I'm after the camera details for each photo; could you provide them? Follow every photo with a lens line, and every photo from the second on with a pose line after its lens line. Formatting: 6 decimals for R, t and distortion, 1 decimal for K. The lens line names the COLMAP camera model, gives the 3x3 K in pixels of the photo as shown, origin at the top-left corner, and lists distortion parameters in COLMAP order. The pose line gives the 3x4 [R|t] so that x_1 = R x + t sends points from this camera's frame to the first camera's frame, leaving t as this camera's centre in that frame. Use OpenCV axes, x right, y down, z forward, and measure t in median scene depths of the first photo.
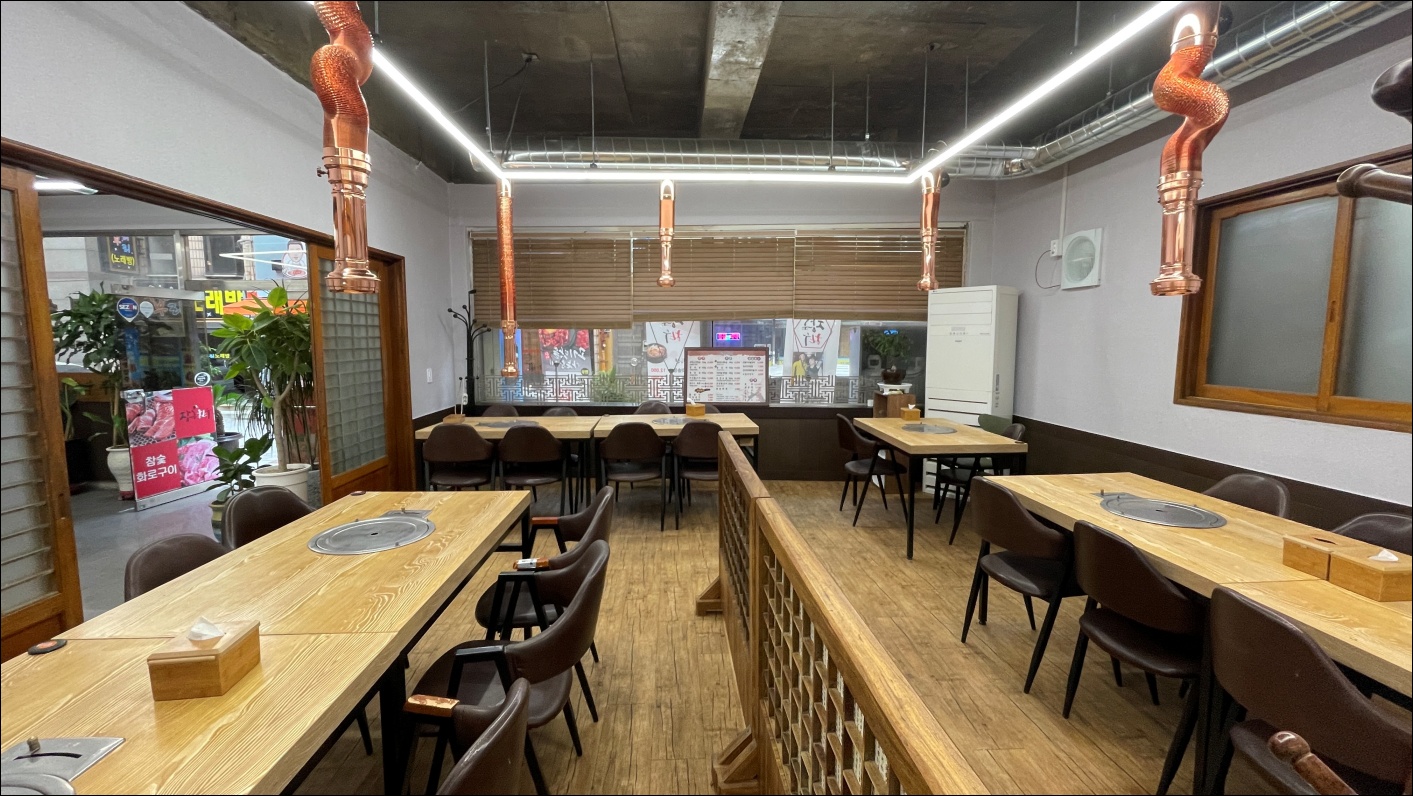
lens RADIAL K [[579.3, 0, 699.4], [0, 579.3, 397.4], [0, 0, 1]] dist [0.000241, -0.000026]
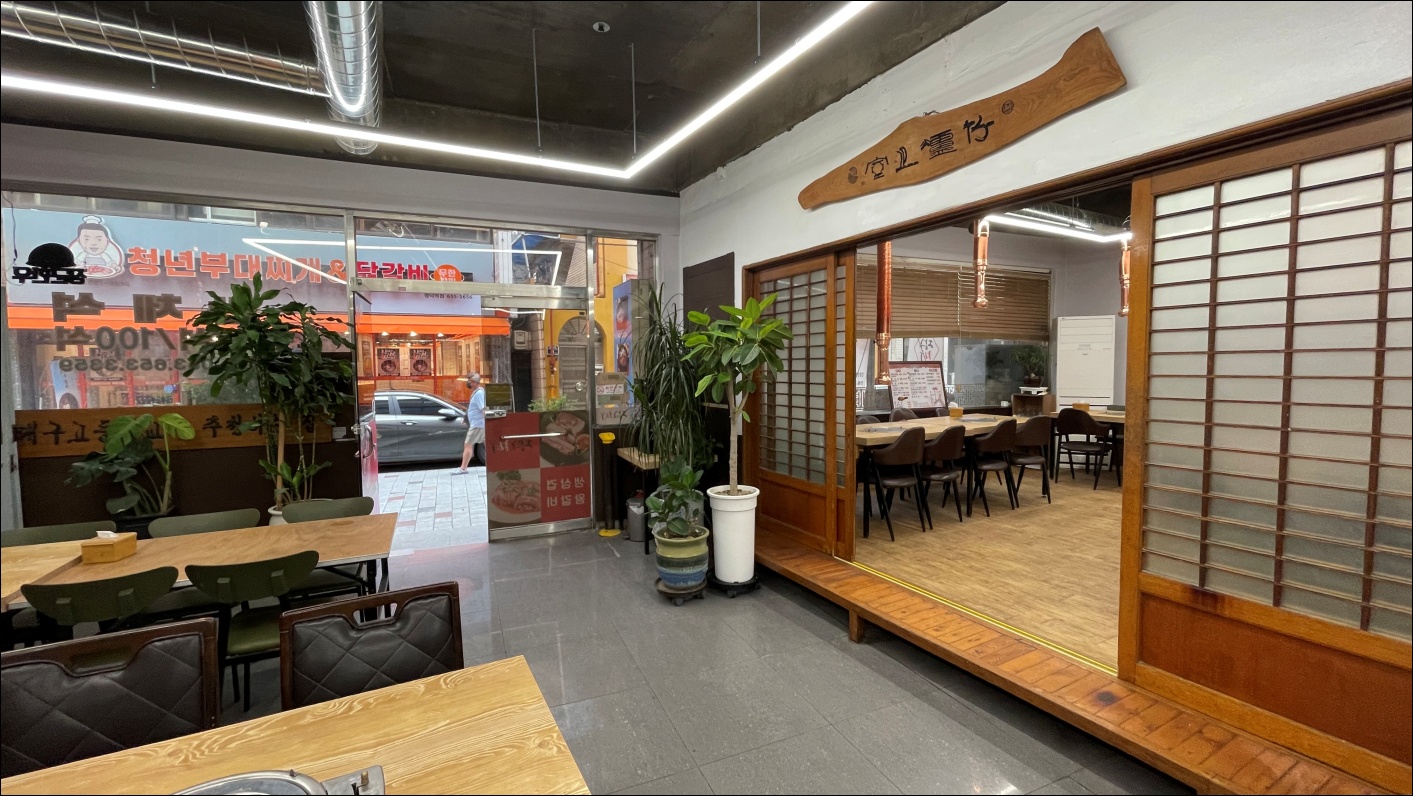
lens RADIAL K [[579.3, 0, 706.9], [0, 579.3, 397.2], [0, 0, 1]] dist [0.000241, -0.000026]
pose [[0.892262, -0.031538, 0.450414, -0.888387], [0.053939, 0.997859, -0.036982, 0.006754], [-0.448284, 0.057292, 0.892053, 0.155359]]
